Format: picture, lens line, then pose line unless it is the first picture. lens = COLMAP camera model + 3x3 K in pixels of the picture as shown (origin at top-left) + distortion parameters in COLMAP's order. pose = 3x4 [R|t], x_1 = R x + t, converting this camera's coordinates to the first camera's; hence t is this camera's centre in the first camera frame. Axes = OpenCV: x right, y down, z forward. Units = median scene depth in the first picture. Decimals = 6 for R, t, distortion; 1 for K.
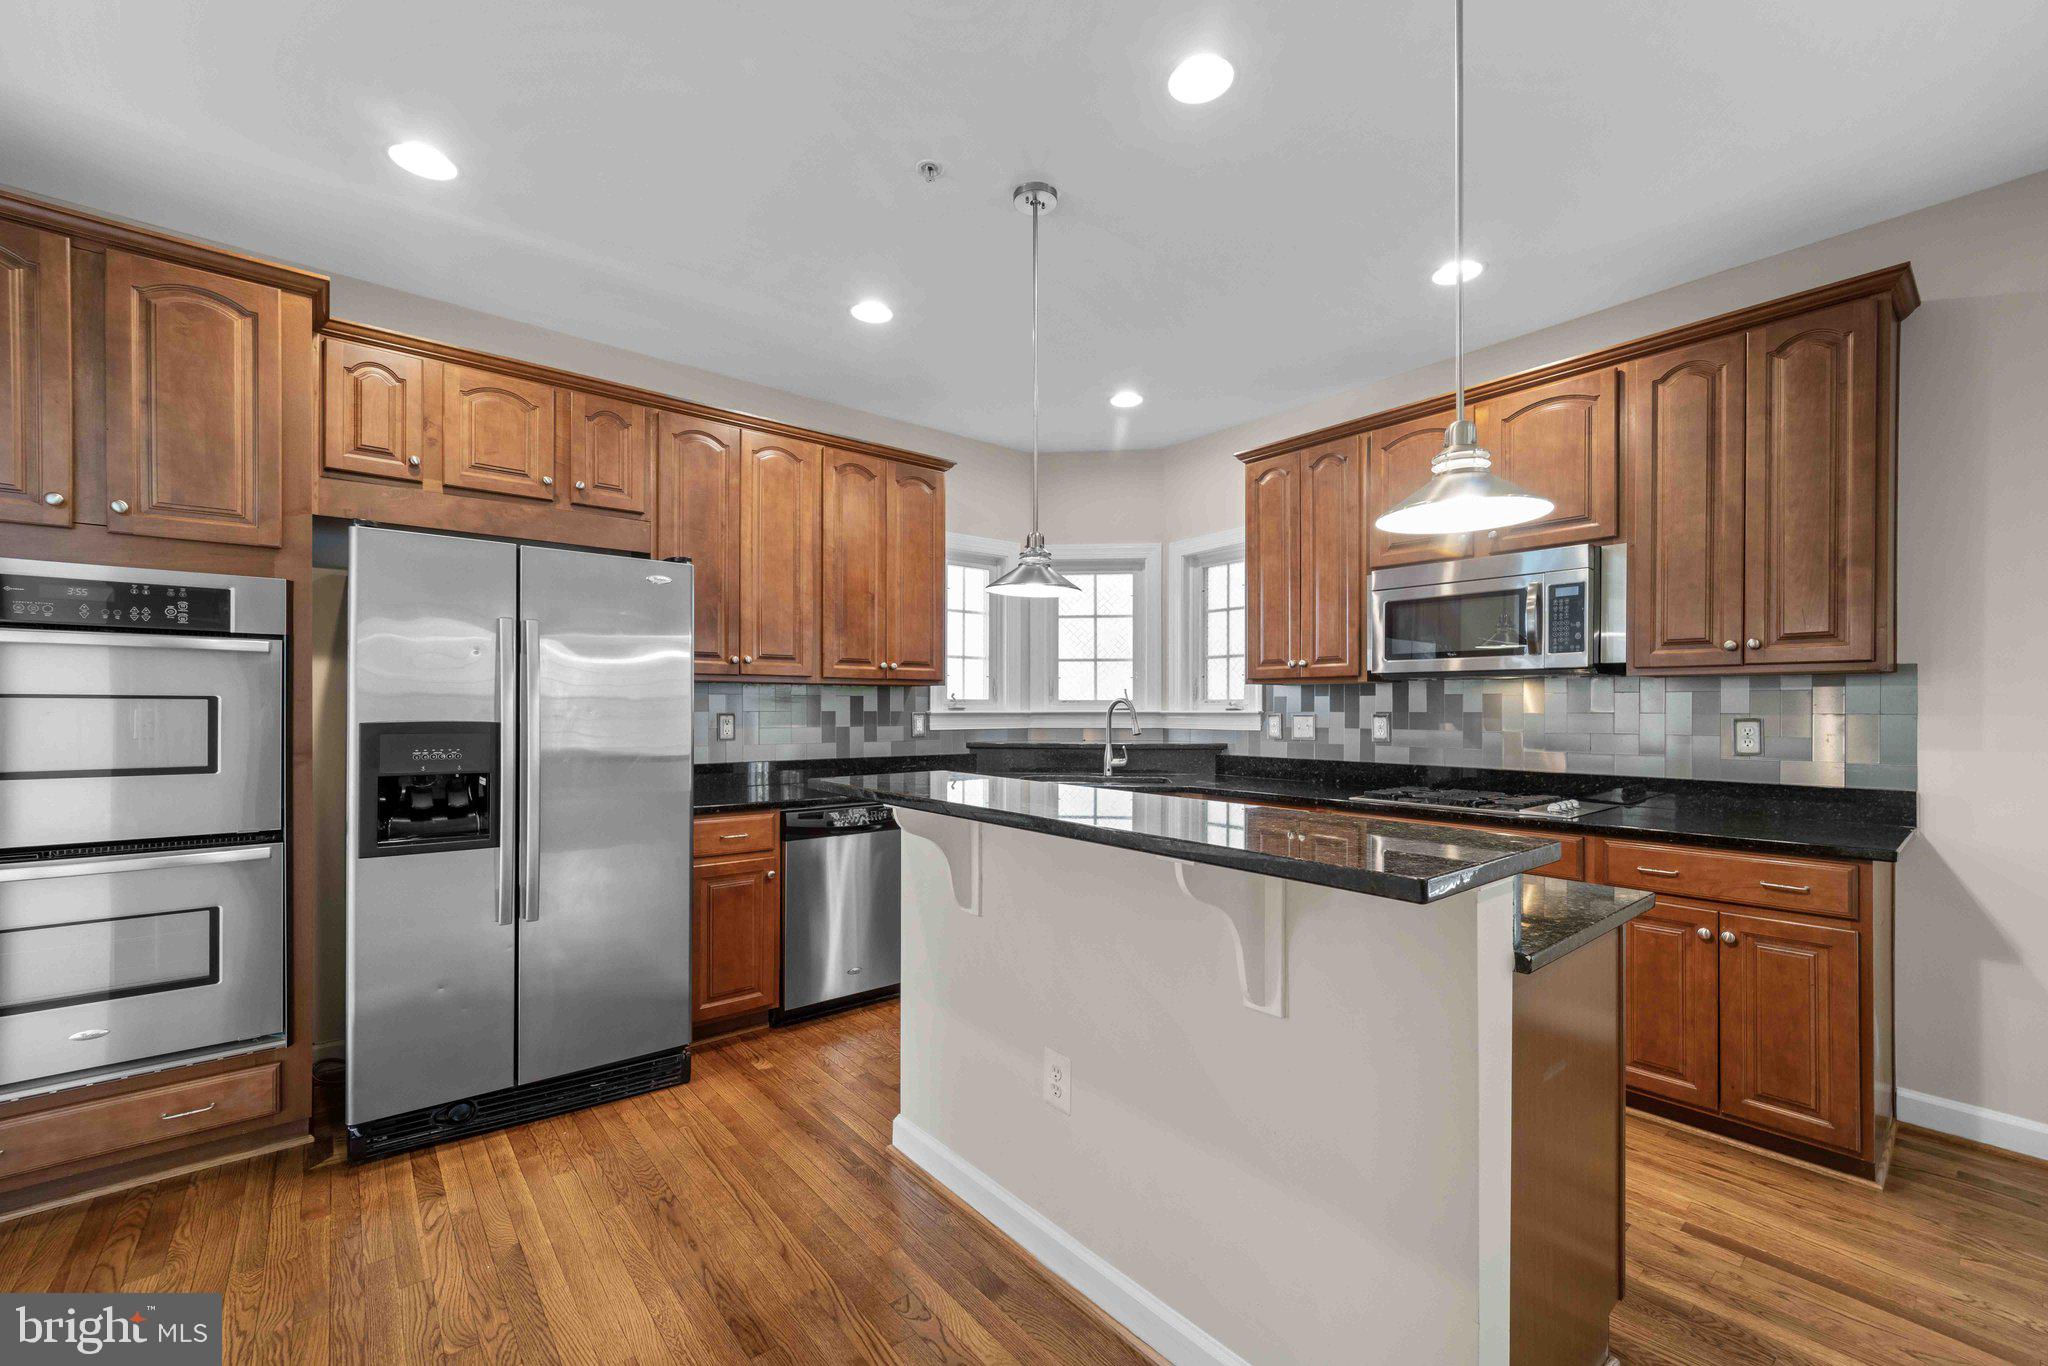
lens RADIAL K [[824.6, 0, 1024.8], [0, 824.6, 710.1], [0, 0, 1]] dist [0.003302, -0.000405]
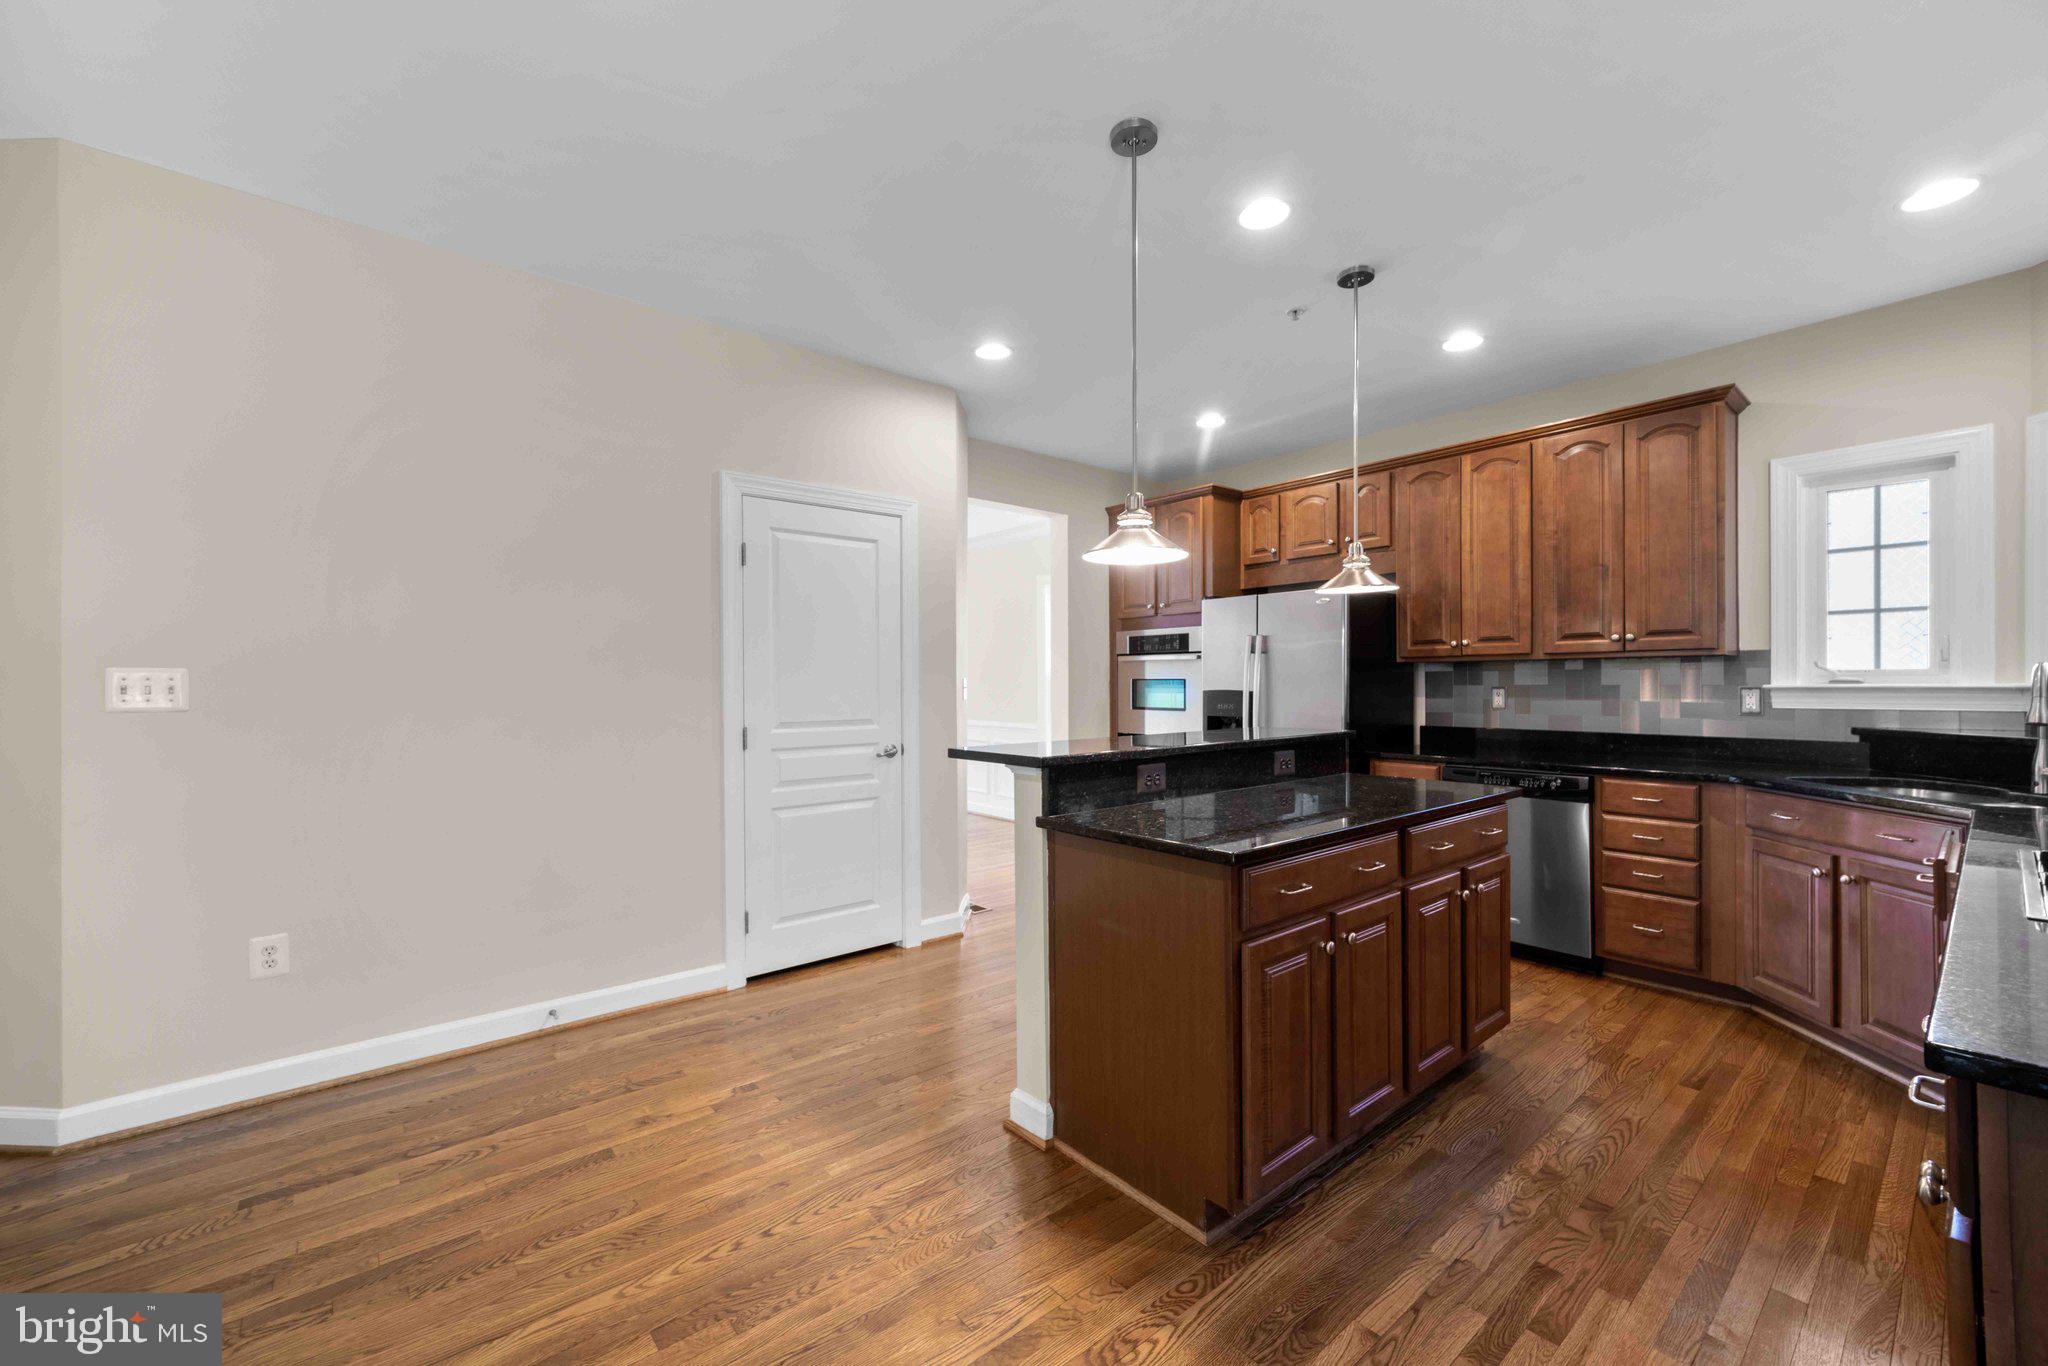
lens RADIAL K [[824.6, 0, 1028.3], [0, 824.6, 683.0], [0, 0, 1]] dist [0.003302, -0.000405]
pose [[0.008334, -0.002624, -0.999962, 0.997329], [0.002773, 0.999993, -0.002601, -0.000406], [0.999961, -0.002751, 0.008341, 0.384925]]
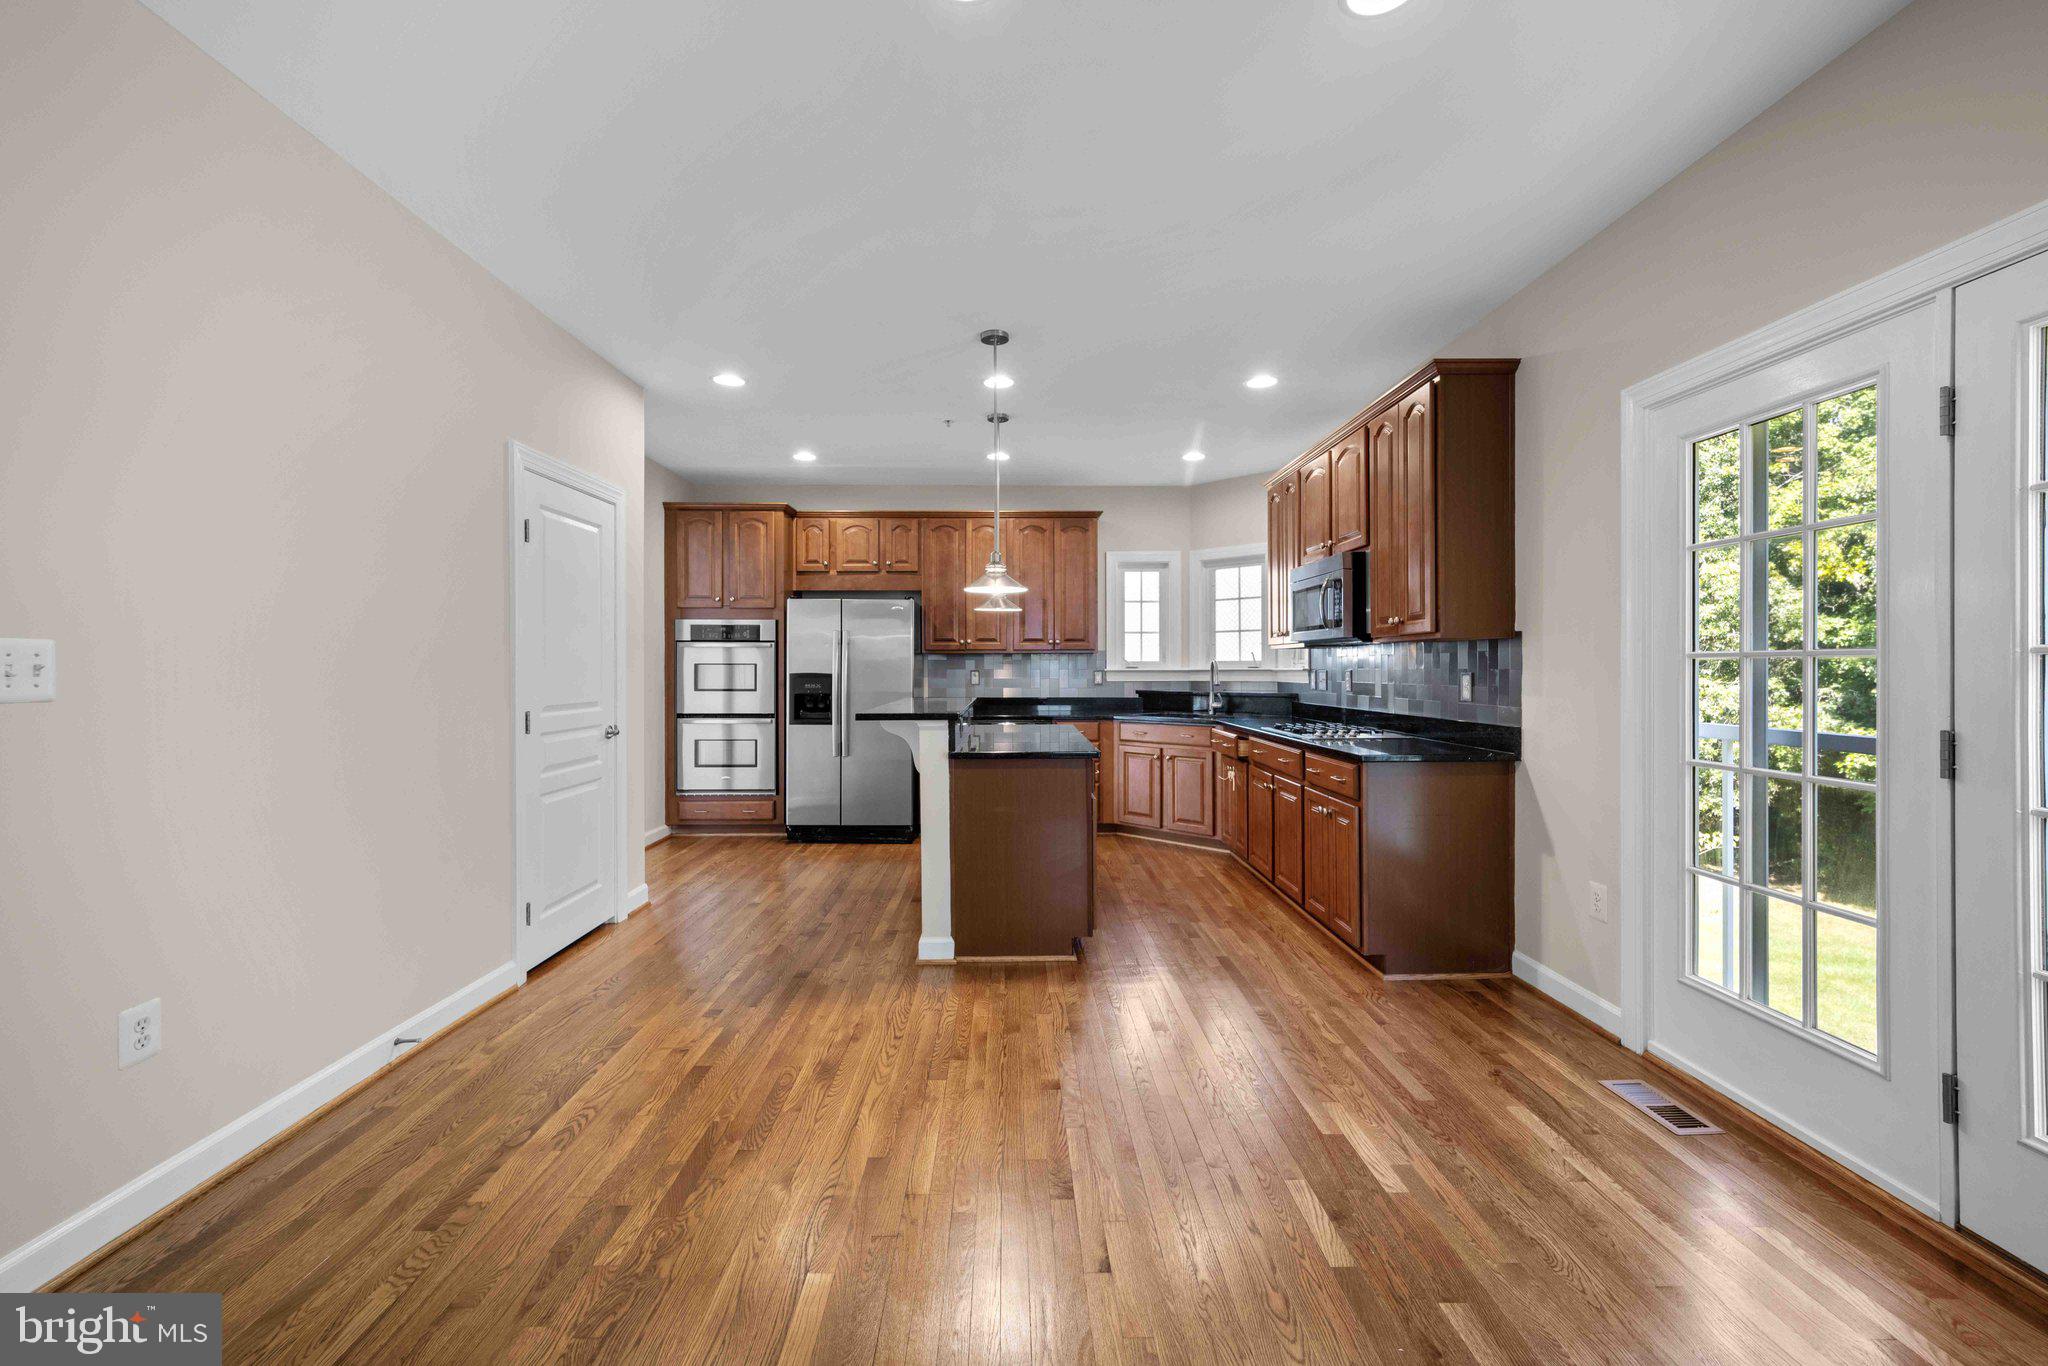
lens RADIAL K [[824.6, 0, 1032.8], [0, 824.6, 664.9], [0, 0, 1]] dist [0.003302, -0.000405]
pose [[0.787790, -0.004483, -0.615928, 1.057606], [0.001582, 0.999985, -0.005256, 0.002340], [0.615942, 0.003166, 0.787785, -0.442407]]
